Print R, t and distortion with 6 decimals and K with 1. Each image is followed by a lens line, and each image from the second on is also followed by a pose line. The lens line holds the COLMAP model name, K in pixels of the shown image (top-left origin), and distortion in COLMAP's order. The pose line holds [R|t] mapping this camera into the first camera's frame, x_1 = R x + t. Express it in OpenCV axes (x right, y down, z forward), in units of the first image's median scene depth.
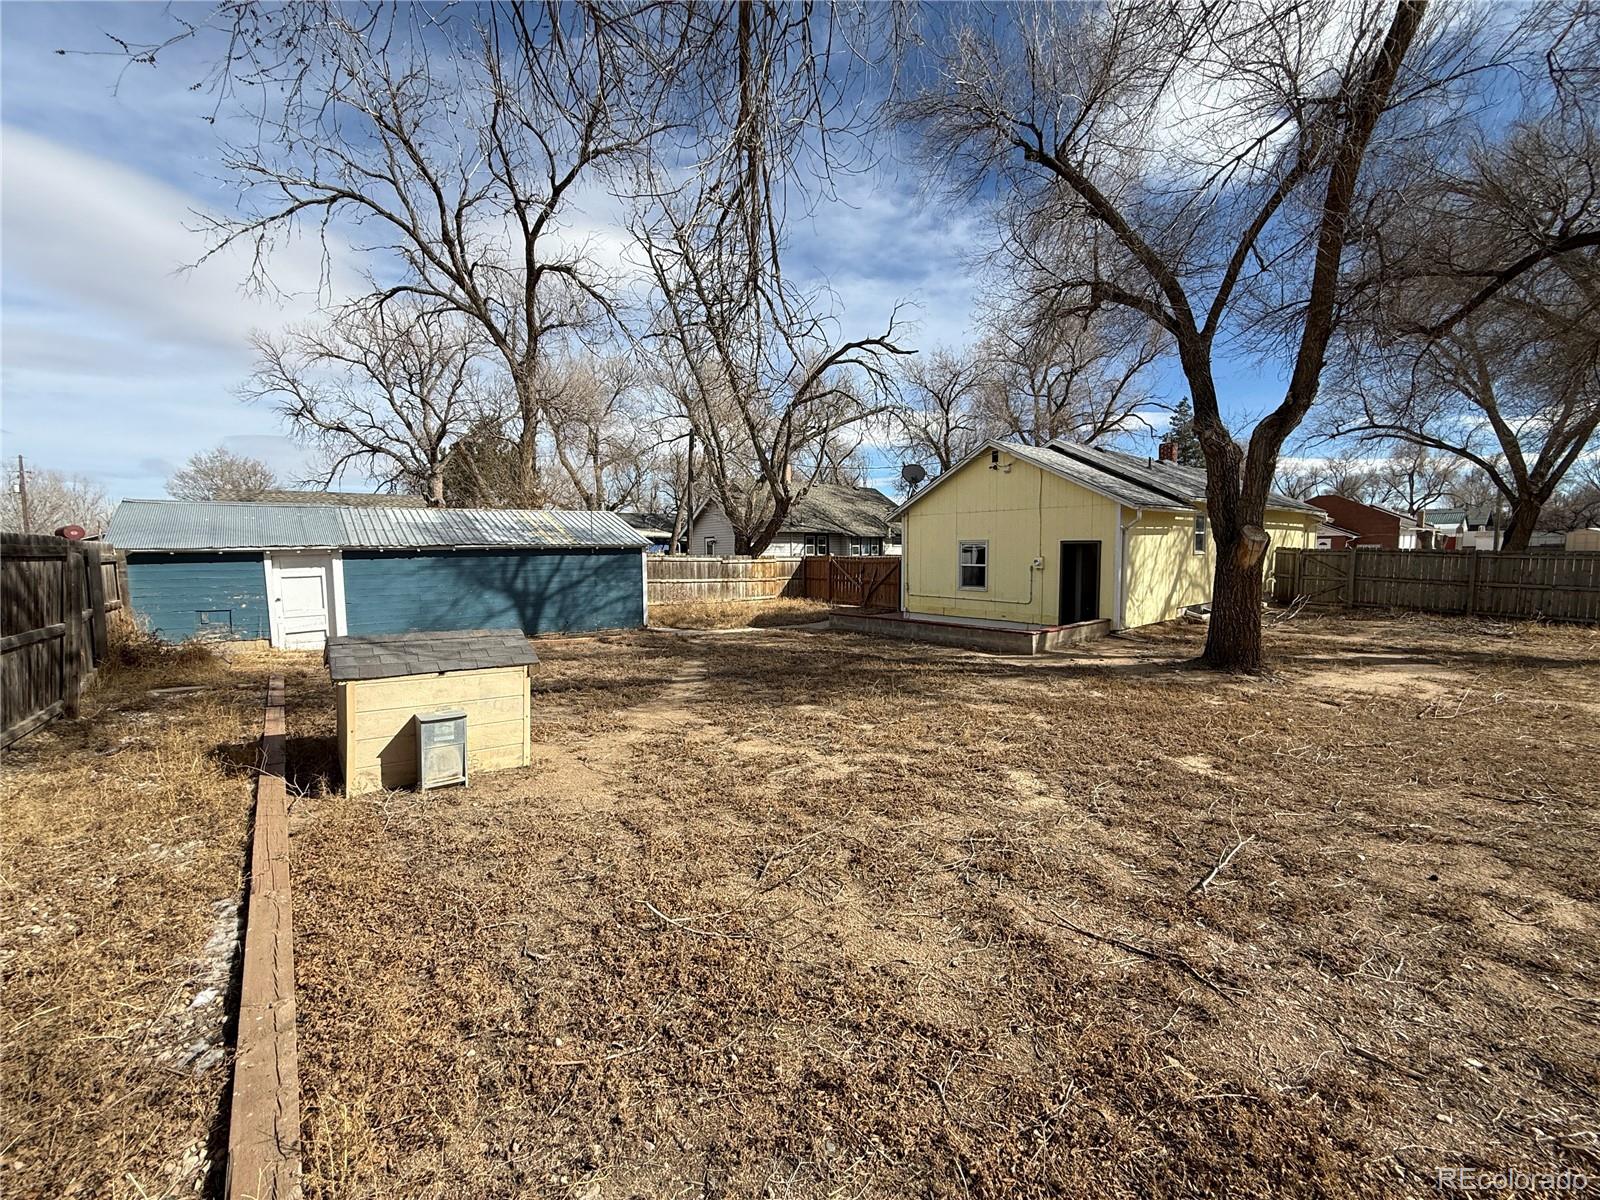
lens RADIAL K [[639.7, 0, 793.6], [0, 639.7, 598.9], [0, 0, 1]] dist [-0.000928, 0.000416]
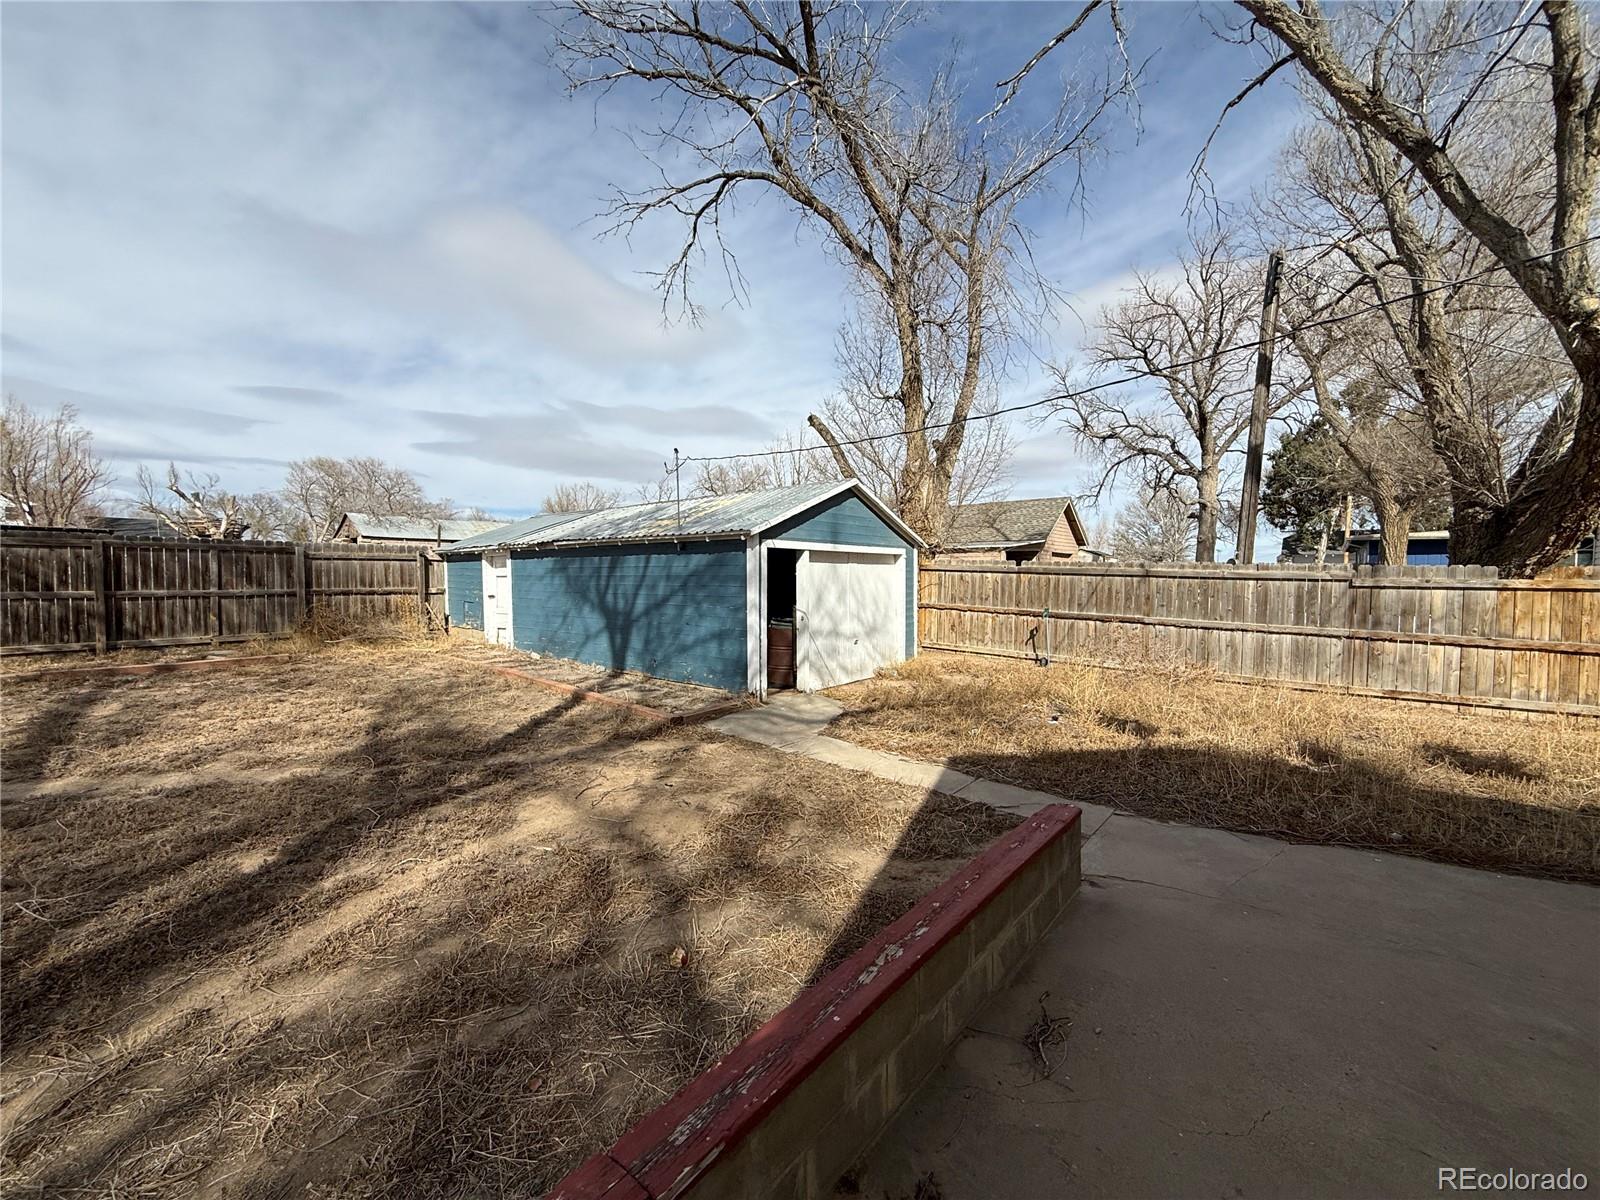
lens RADIAL K [[639.7, 0, 799.3], [0, 639.7, 604.8], [0, 0, 1]] dist [-0.000928, 0.000416]
pose [[0.222599, 0.051722, -0.973537, 0.337264], [-0.080025, 0.996191, 0.034628, -0.063377], [0.971620, 0.070199, 0.225890, 1.194565]]
